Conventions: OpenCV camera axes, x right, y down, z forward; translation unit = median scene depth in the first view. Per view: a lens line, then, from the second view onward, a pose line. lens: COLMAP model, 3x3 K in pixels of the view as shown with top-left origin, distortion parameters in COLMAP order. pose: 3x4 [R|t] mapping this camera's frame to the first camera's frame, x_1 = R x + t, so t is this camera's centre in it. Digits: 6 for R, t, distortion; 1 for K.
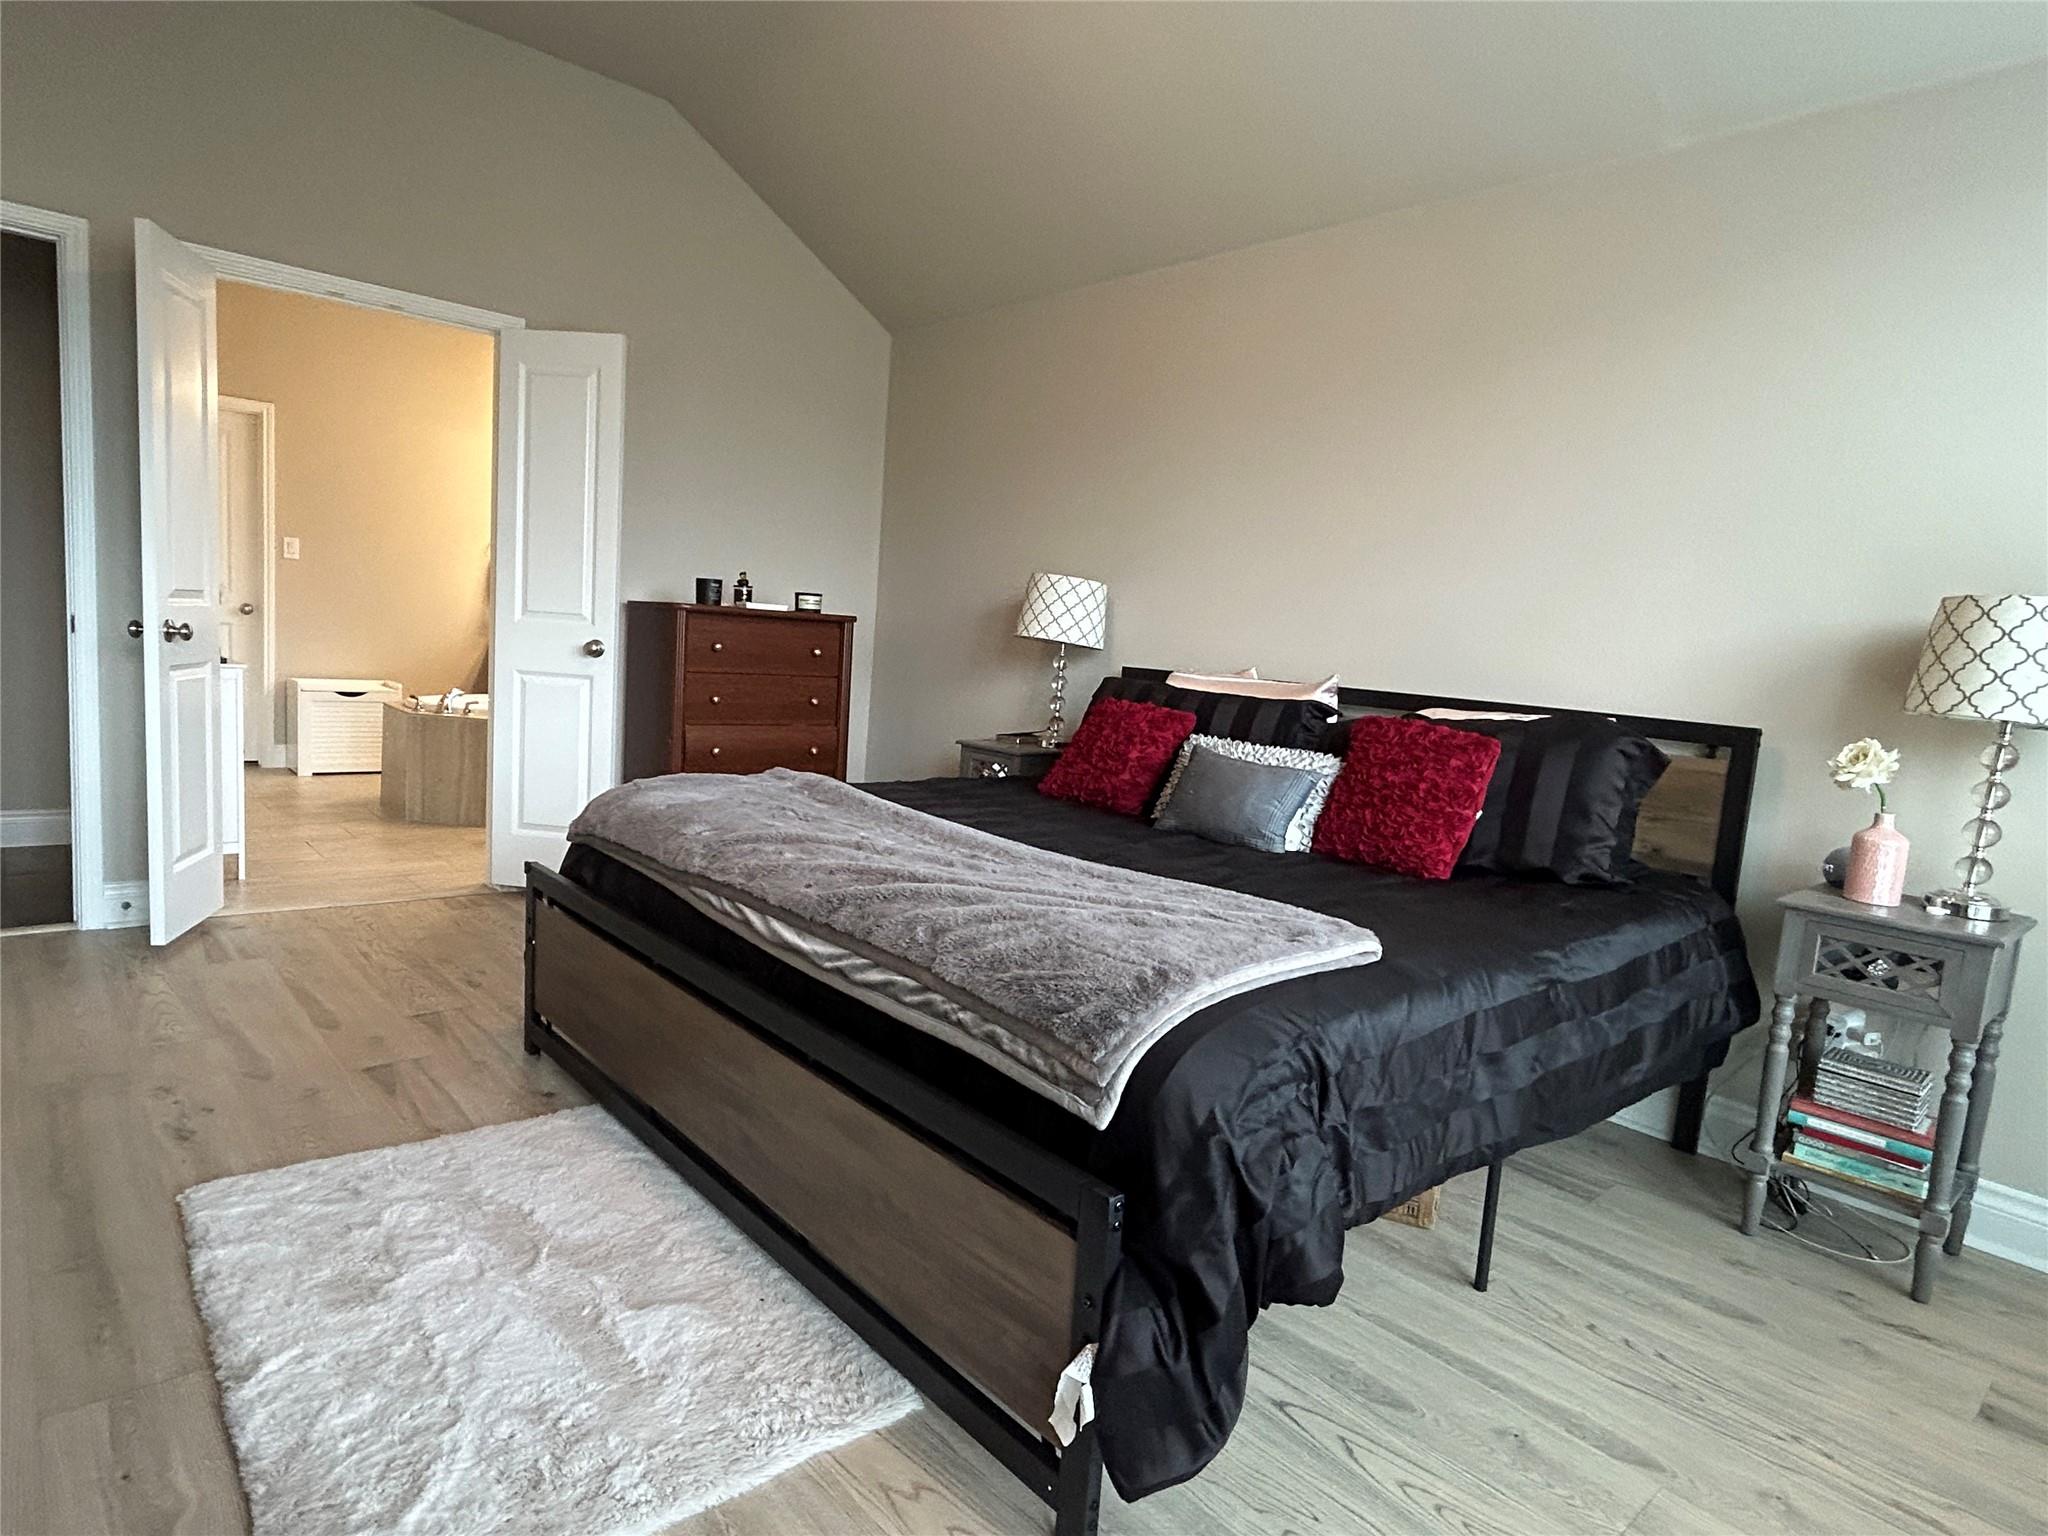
lens RADIAL K [[1160.5, 0, 1024.0], [0, 1160.5, 768.0], [0, 0, 1]] dist [-0.032751, -0.000485]
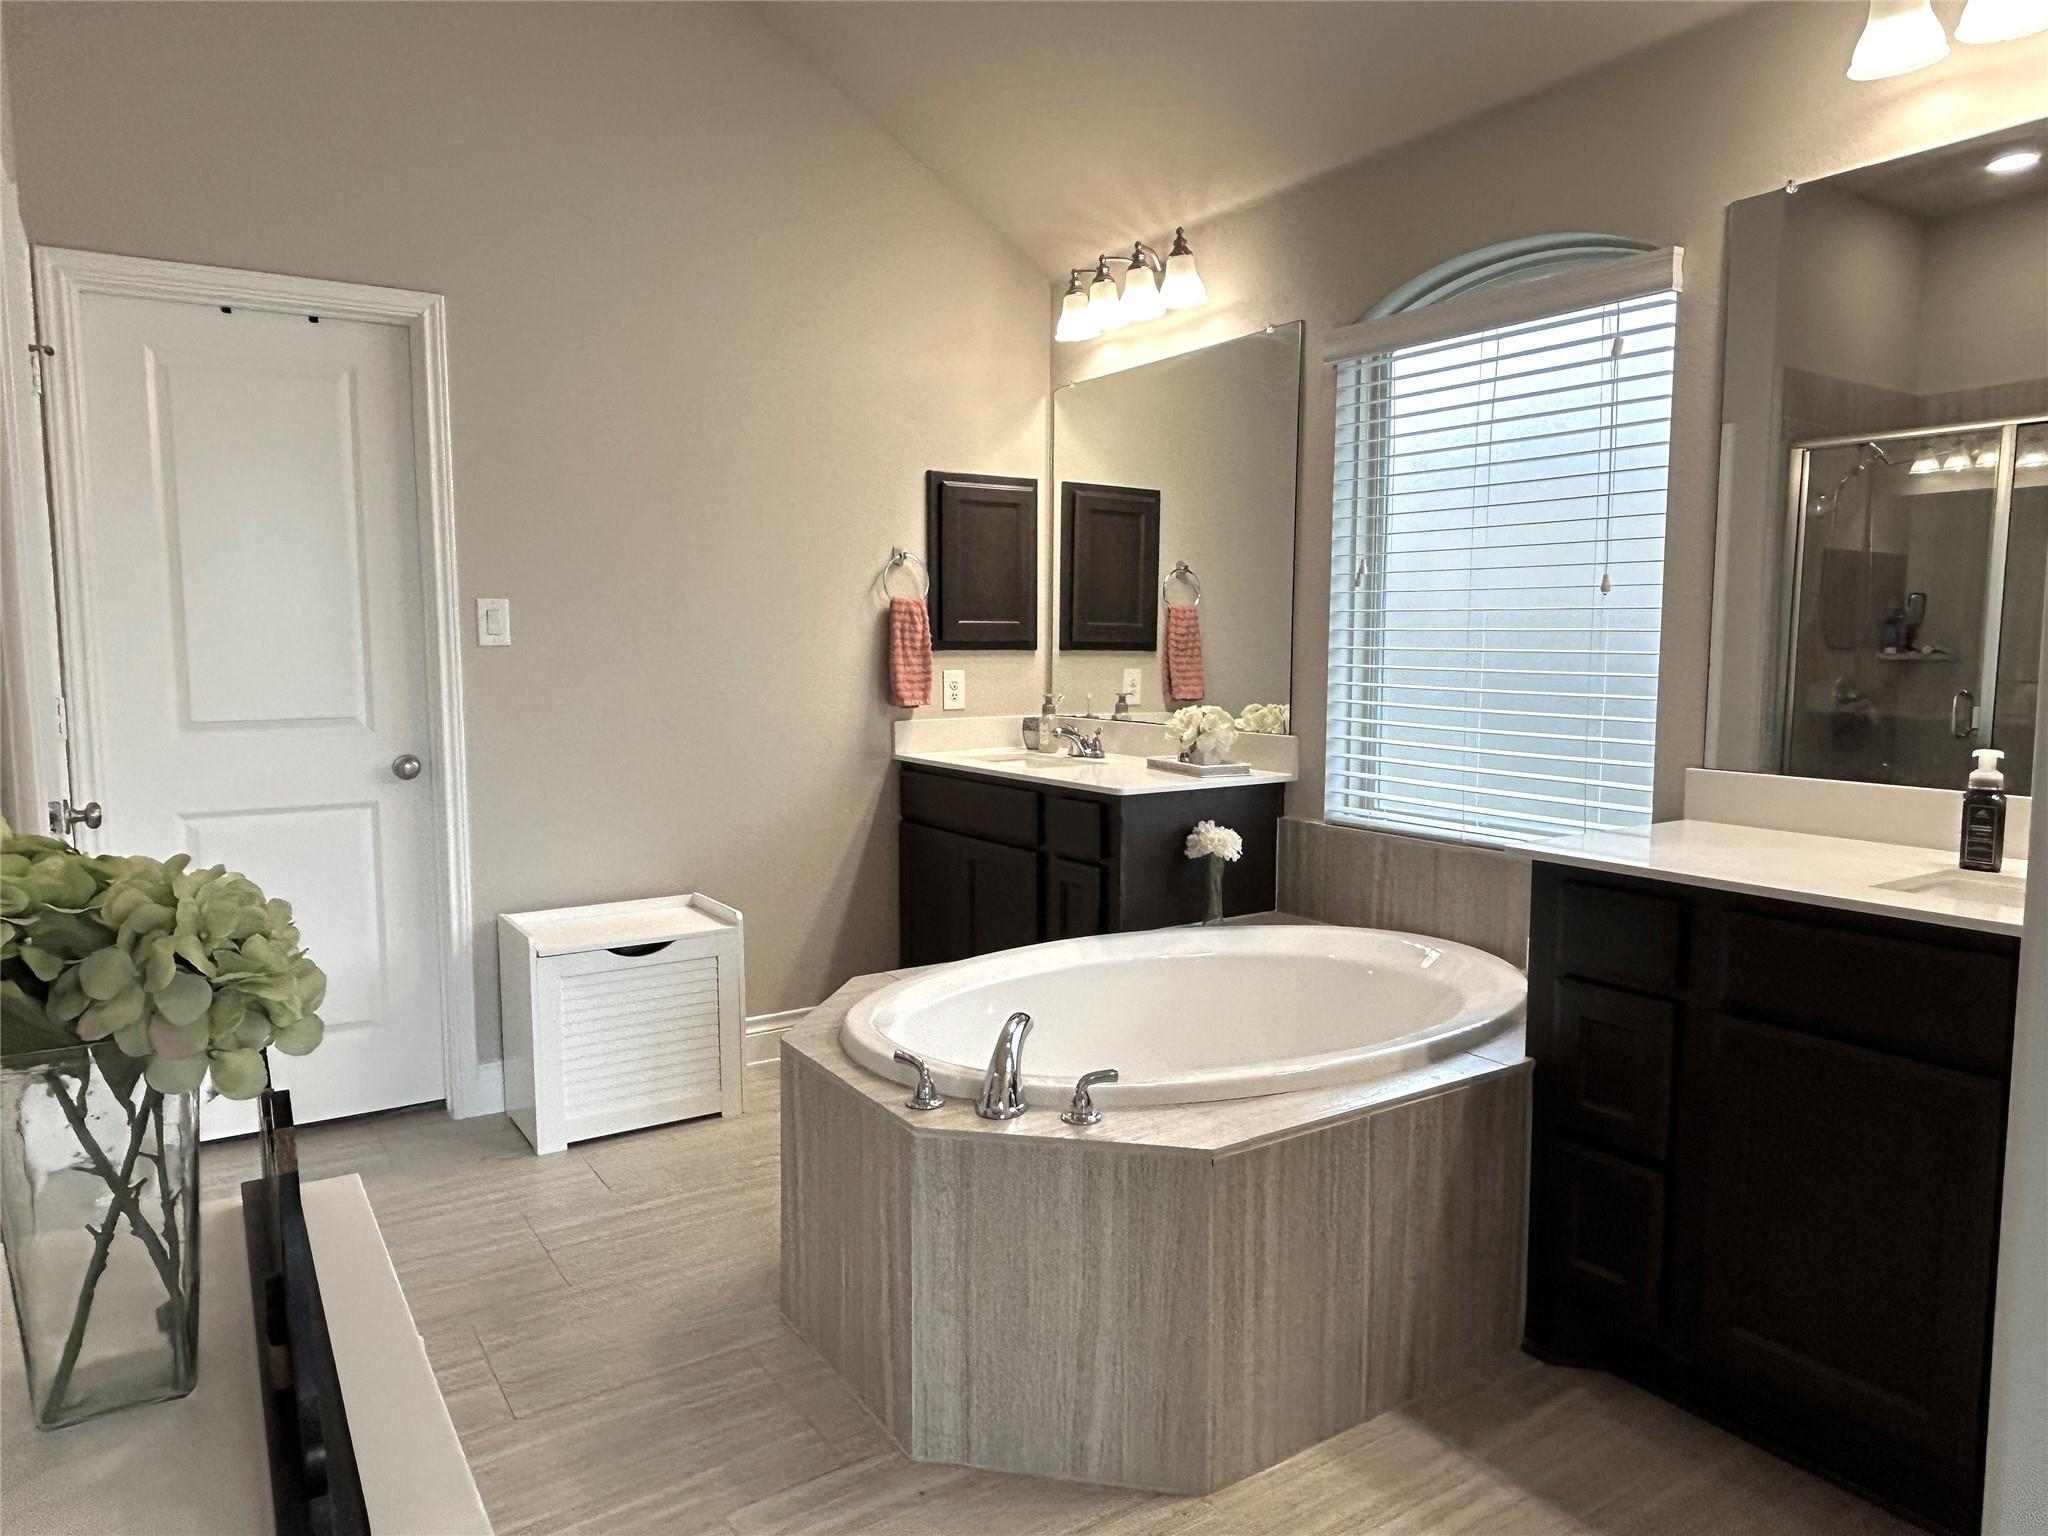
lens RADIAL K [[1303.0, 0, 1024.0], [0, 1303.0, 768.0], [0, 0, 1]] dist [-0.002105, -0.000317]
pose [[0.986732, -0.057436, -0.151861, -0.367116], [0.052903, 0.998030, -0.033731, -0.108703], [0.153499, 0.025249, 0.987826, 0.536521]]
